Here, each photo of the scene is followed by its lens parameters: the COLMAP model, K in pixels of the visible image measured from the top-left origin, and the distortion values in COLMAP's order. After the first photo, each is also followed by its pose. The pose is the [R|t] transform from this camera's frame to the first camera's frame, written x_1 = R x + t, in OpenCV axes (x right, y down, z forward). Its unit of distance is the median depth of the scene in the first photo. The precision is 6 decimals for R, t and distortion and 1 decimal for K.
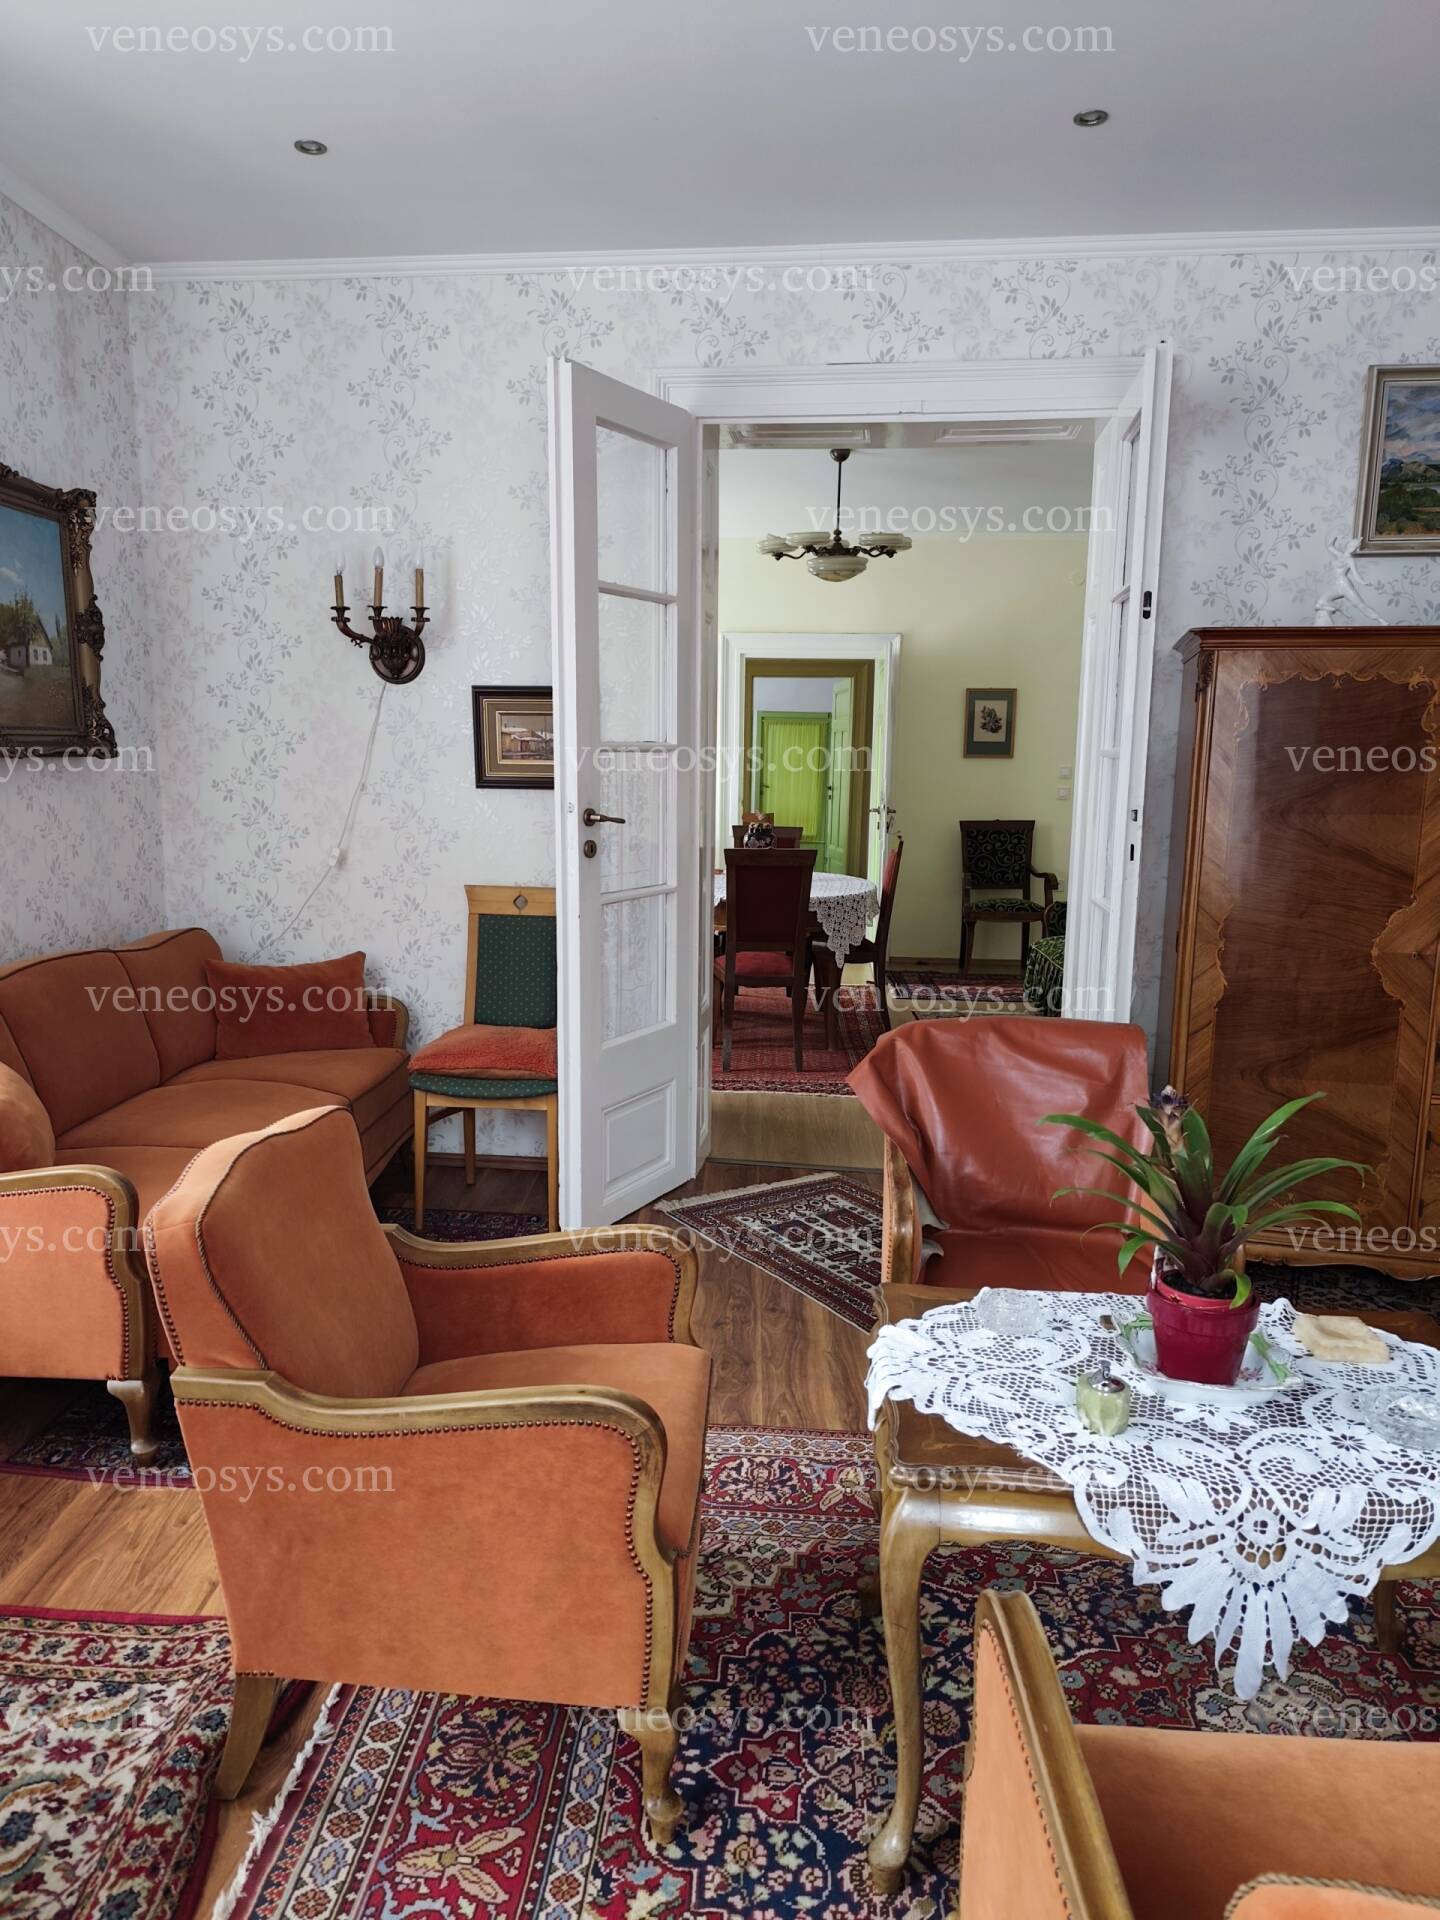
lens RADIAL K [[1318.9, 0, 712.4], [0, 1318.9, 962.0], [0, 0, 1]] dist [0.069106, 0.000444]
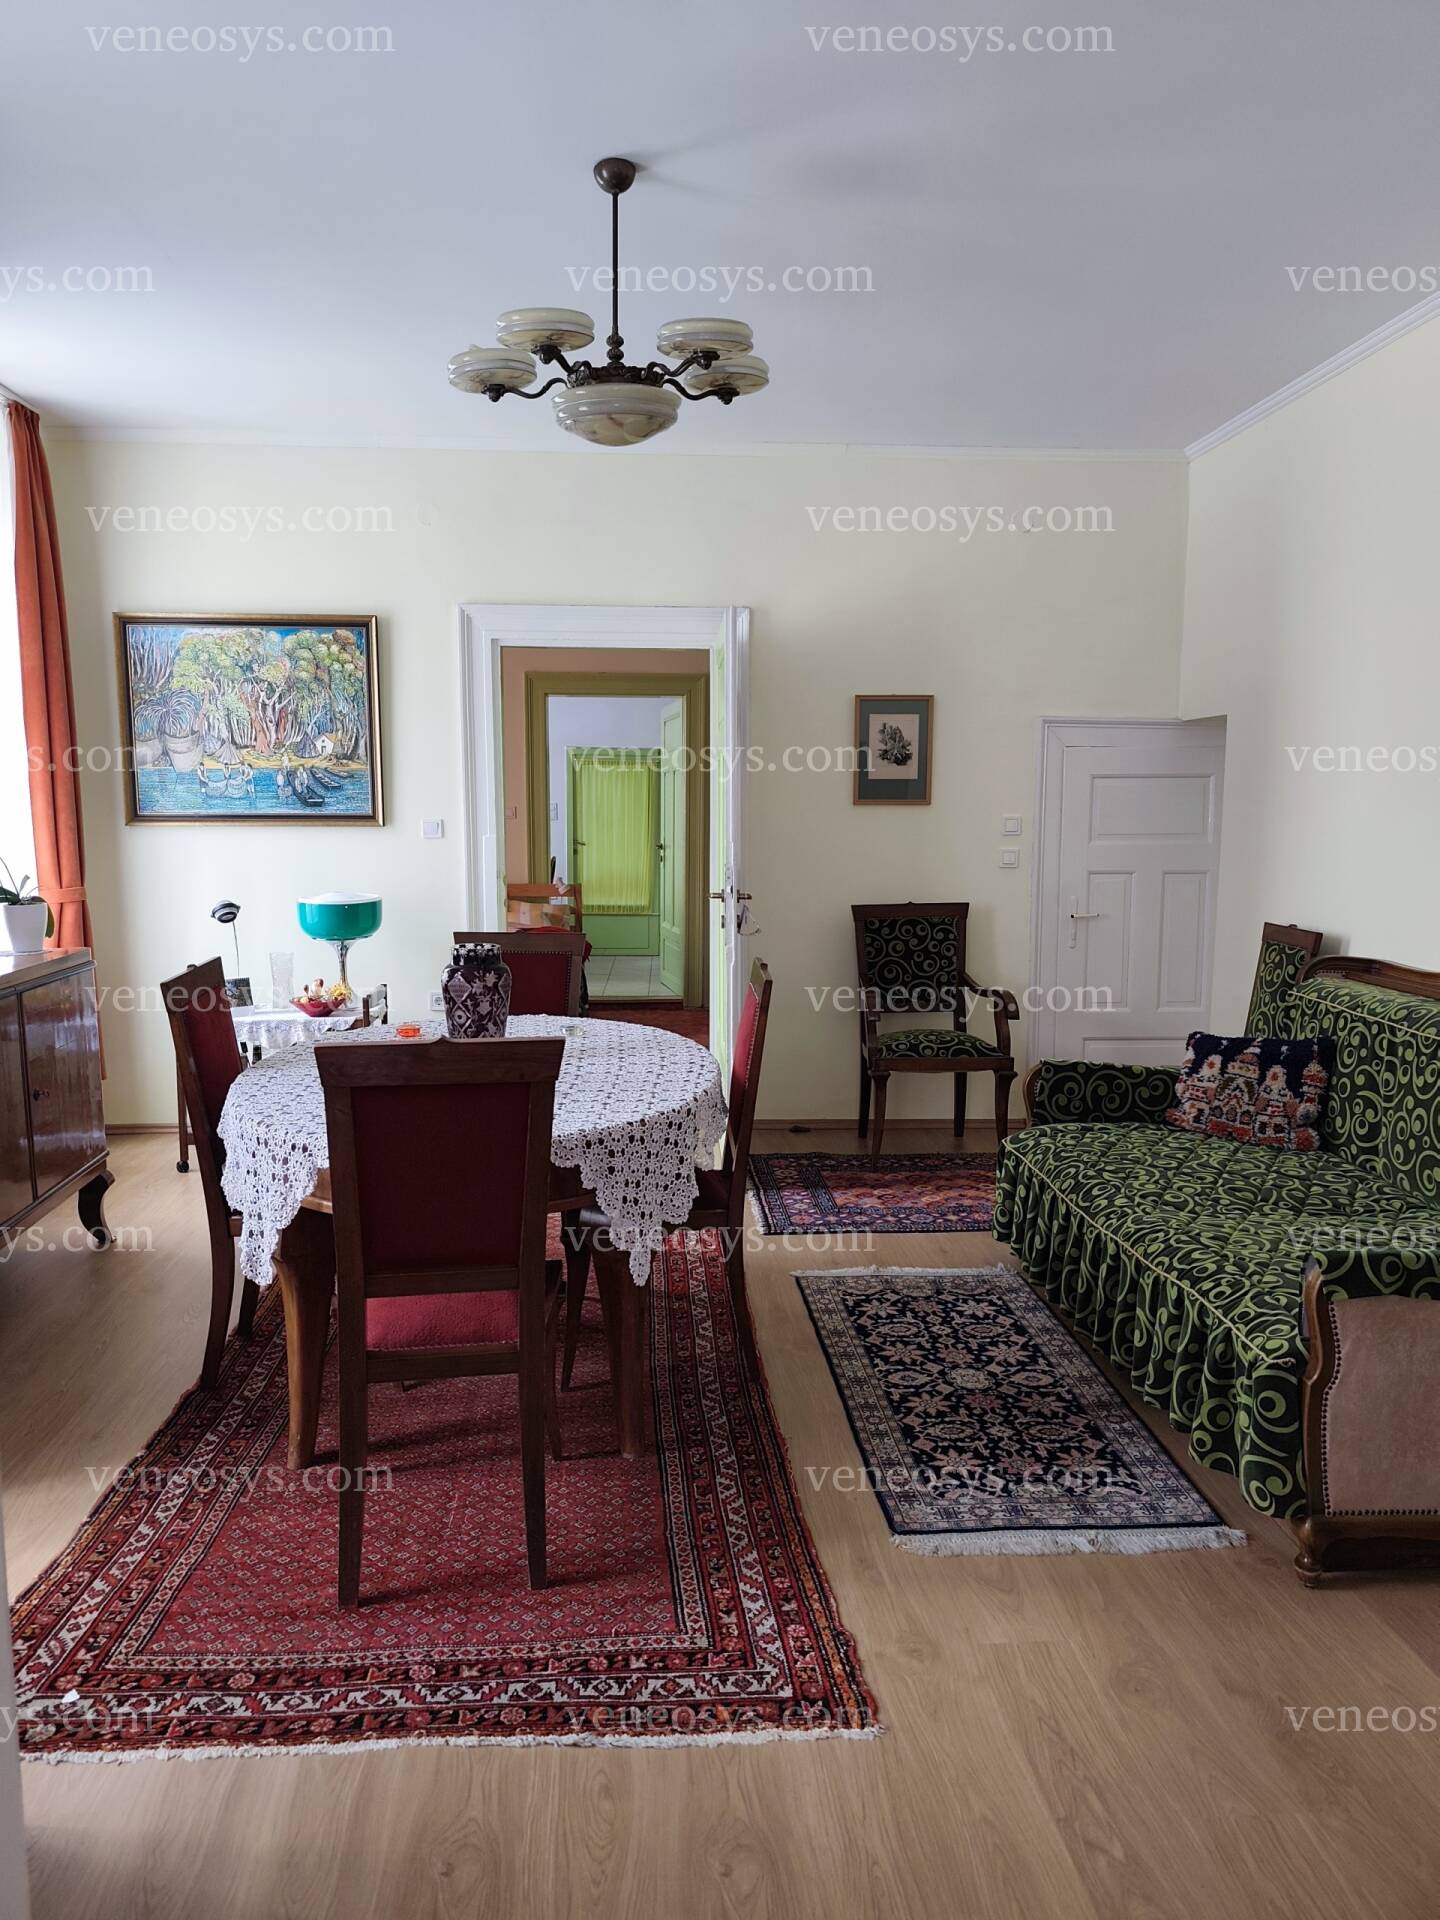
lens RADIAL K [[1318.9, 0, 725.8], [0, 1318.9, 966.1], [0, 0, 1]] dist [0.069106, 0.000444]
pose [[0.992539, -0.025998, 0.119124, 0.052453], [0.029889, 0.999073, -0.030994, -0.060530], [-0.118208, 0.034323, 0.992395, 0.389715]]
